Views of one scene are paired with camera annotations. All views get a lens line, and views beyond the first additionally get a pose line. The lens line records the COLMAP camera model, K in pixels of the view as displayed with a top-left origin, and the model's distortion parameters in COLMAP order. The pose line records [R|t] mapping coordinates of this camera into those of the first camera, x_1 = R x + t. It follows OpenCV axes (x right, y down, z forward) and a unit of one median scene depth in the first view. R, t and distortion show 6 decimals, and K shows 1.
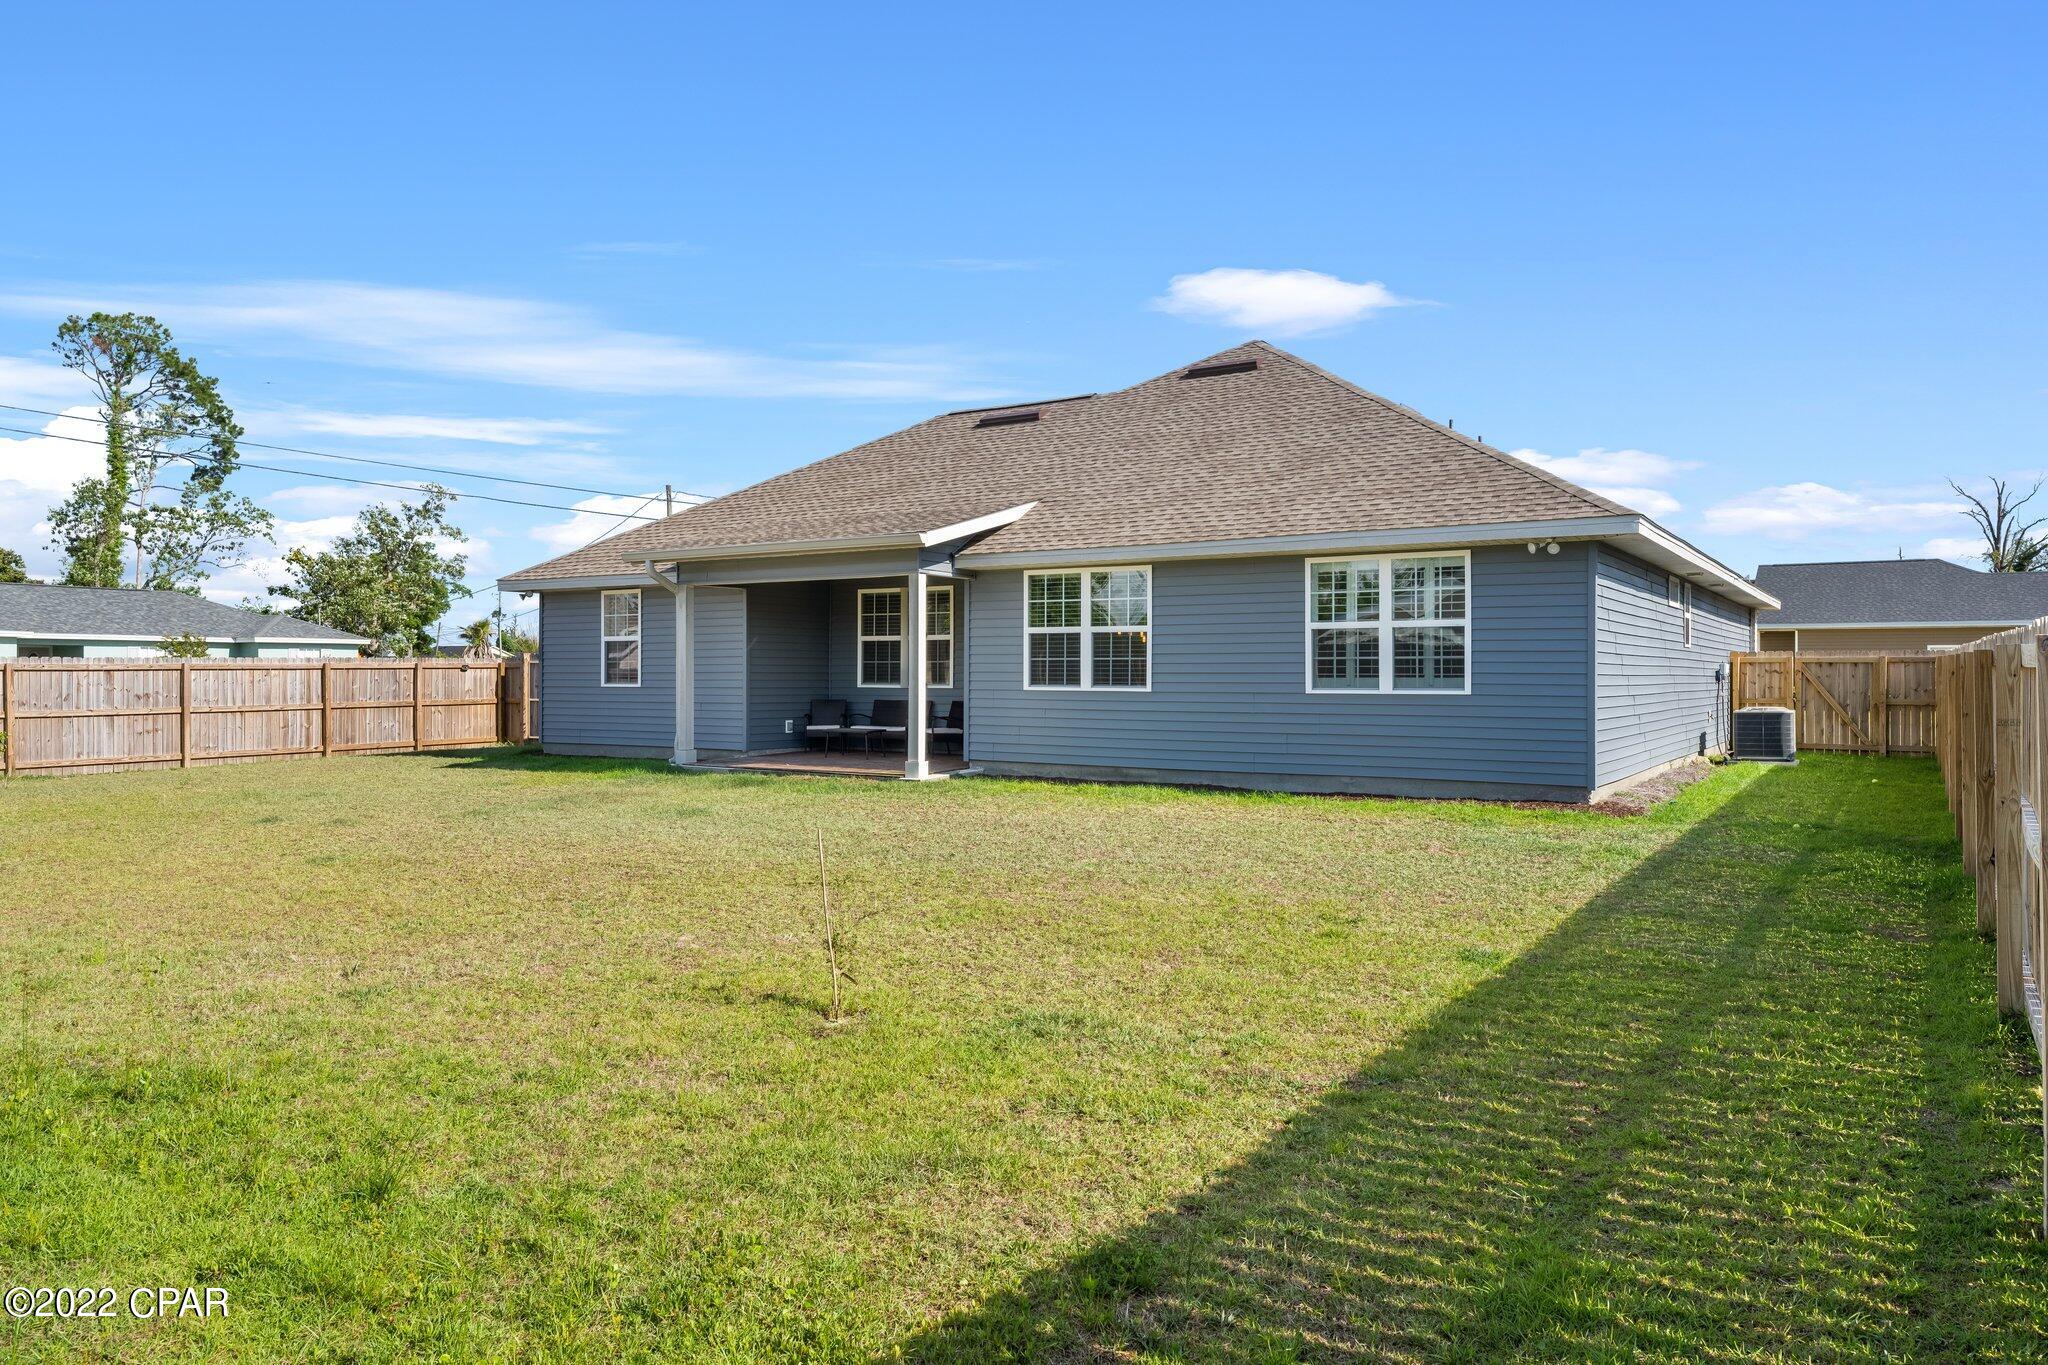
lens RADIAL K [[1398.9, 0, 1021.6], [0, 1398.9, 669.7], [0, 0, 1]] dist [0.010618, -0.001436]
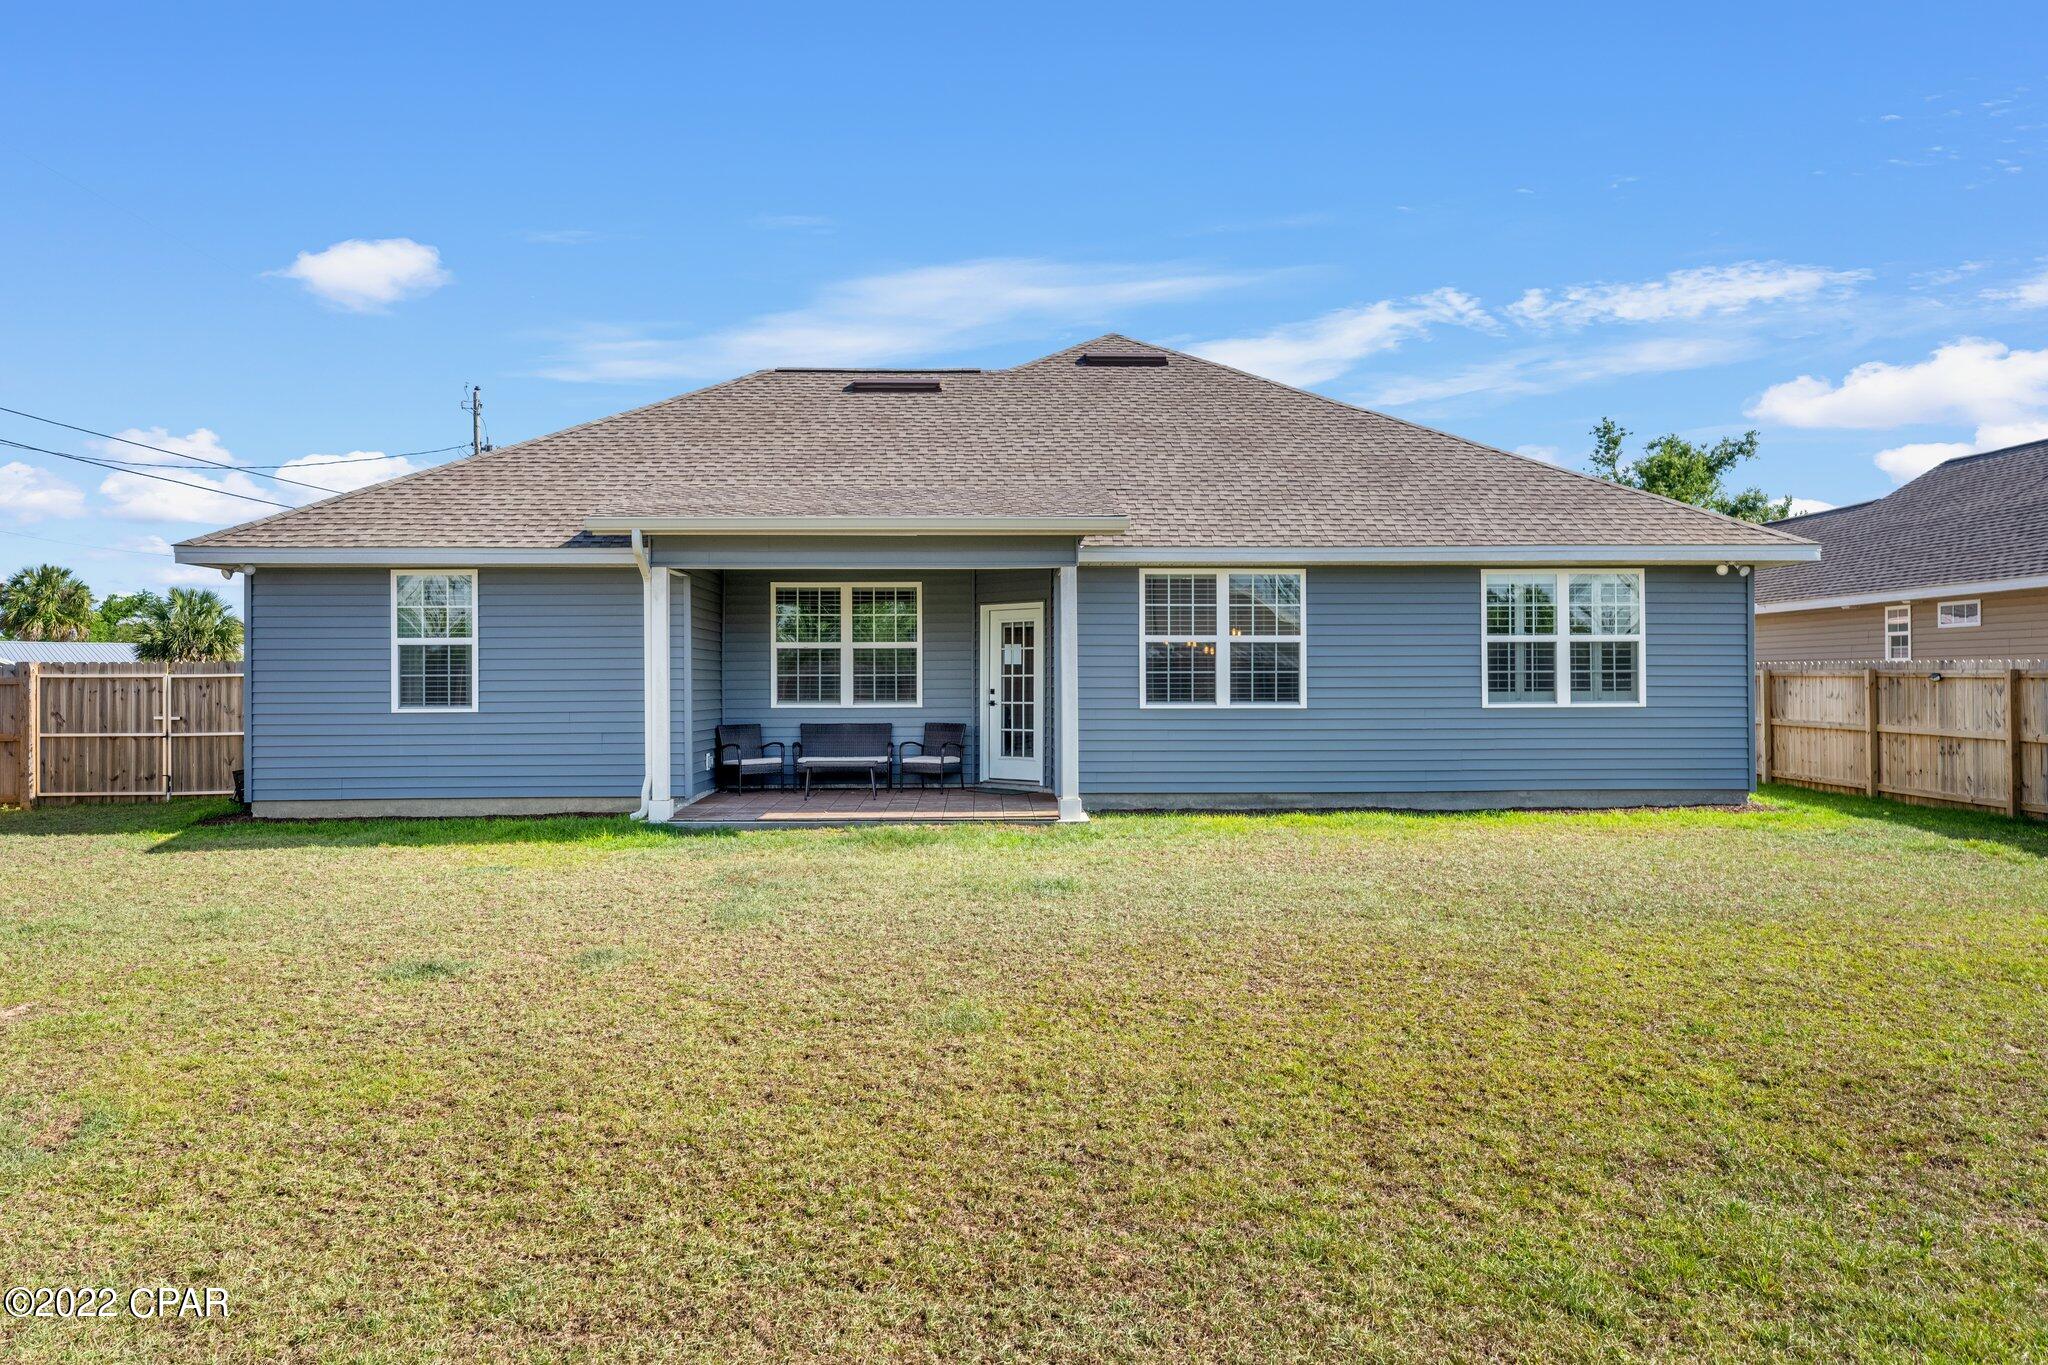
lens RADIAL K [[1398.9, 0, 1028.3], [0, 1398.9, 688.8], [0, 0, 1]] dist [0.010618, -0.001436]
pose [[0.810385, -0.003716, 0.585887, -0.560059], [0.002967, 0.999993, 0.002239, 0.000434], [-0.585891, -0.000076, 0.810390, 0.352713]]
